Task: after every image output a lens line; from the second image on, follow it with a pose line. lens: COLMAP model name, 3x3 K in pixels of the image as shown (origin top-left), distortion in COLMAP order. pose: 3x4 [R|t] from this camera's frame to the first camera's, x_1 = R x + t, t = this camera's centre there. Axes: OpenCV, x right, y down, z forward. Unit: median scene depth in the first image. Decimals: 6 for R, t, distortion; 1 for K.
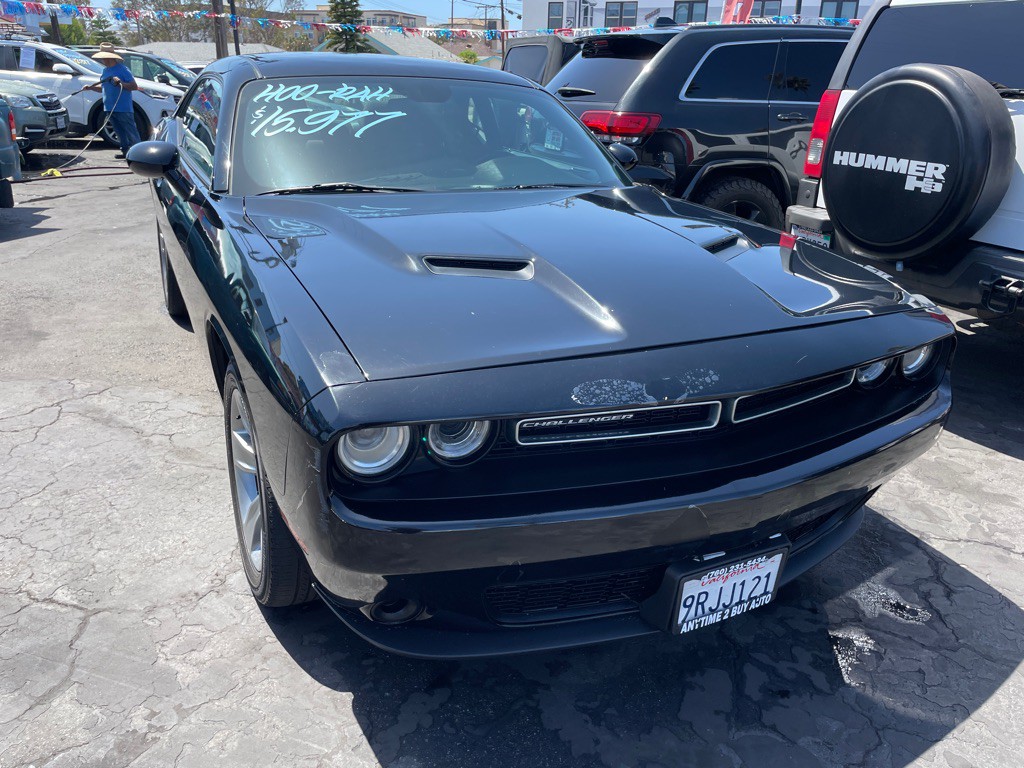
lens RADIAL K [[774.4, 0, 513.7], [0, 774.4, 381.5], [0, 0, 1]] dist [0.089822, -0.120806]
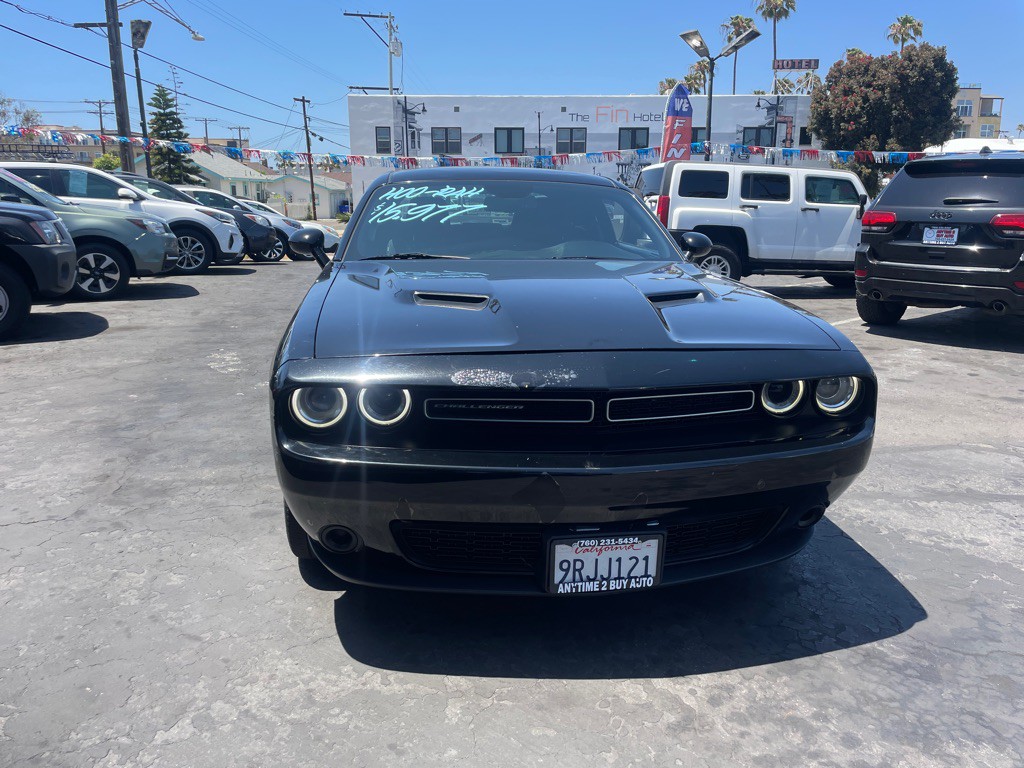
lens RADIAL K [[773.2, 0, 526.4], [0, 773.2, 366.2], [0, 0, 1]] dist [0.091305, -0.121241]
pose [[0.953480, 0.041215, -0.298625, 0.492702], [-0.089718, 0.984518, -0.150580, 0.156314], [0.287796, 0.170367, 0.942416, -0.201019]]
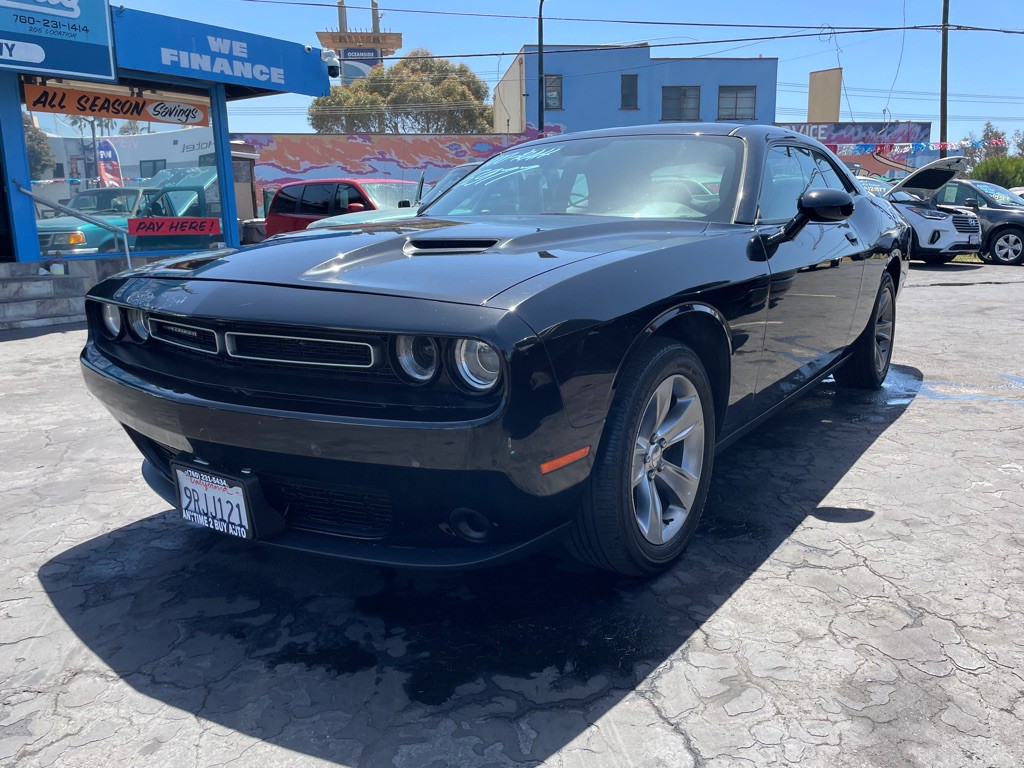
lens RADIAL K [[774.4, 0, 513.7], [0, 774.4, 381.5], [0, 0, 1]] dist [0.089822, -0.120806]
pose [[0.473069, 0.144663, -0.869067, 1.441678], [-0.290205, 0.956963, 0.001324, -0.033537], [0.831857, 0.251582, 0.494692, 0.738820]]
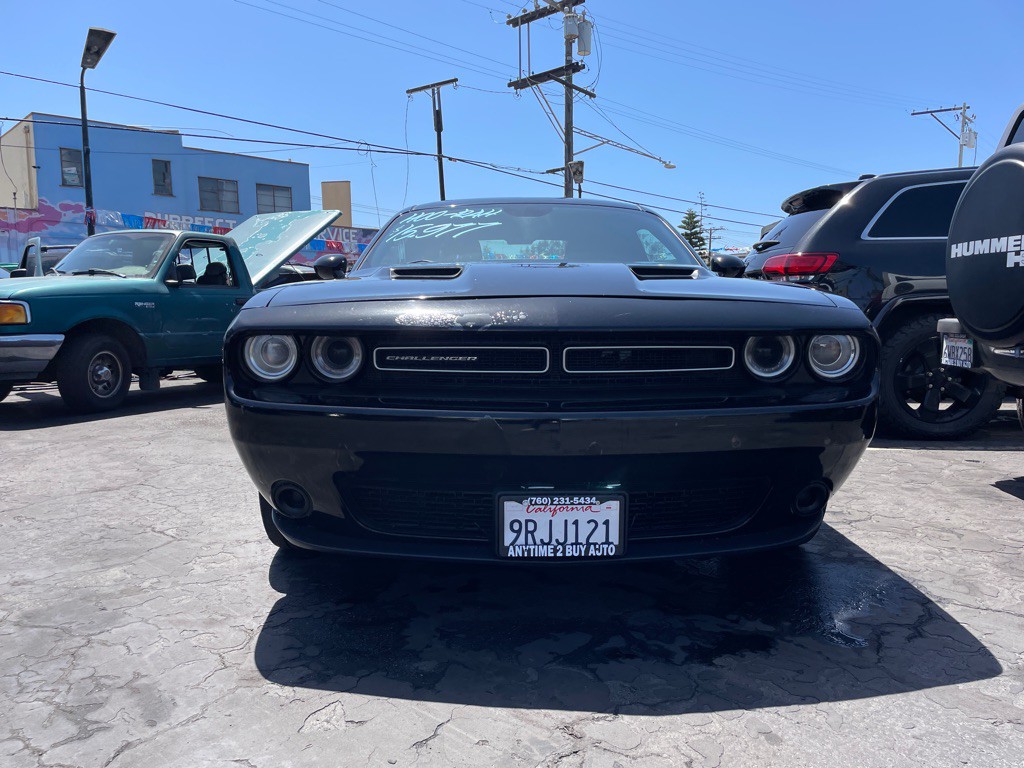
lens RADIAL K [[771.9, 0, 512.1], [0, 771.9, 399.2], [0, 0, 1]] dist [0.094998, -0.120968]
pose [[0.902820, 0.013868, -0.429795, 0.663063], [-0.125149, 0.964689, -0.231759, 0.347608], [0.411405, 0.263025, 0.872676, -0.017764]]
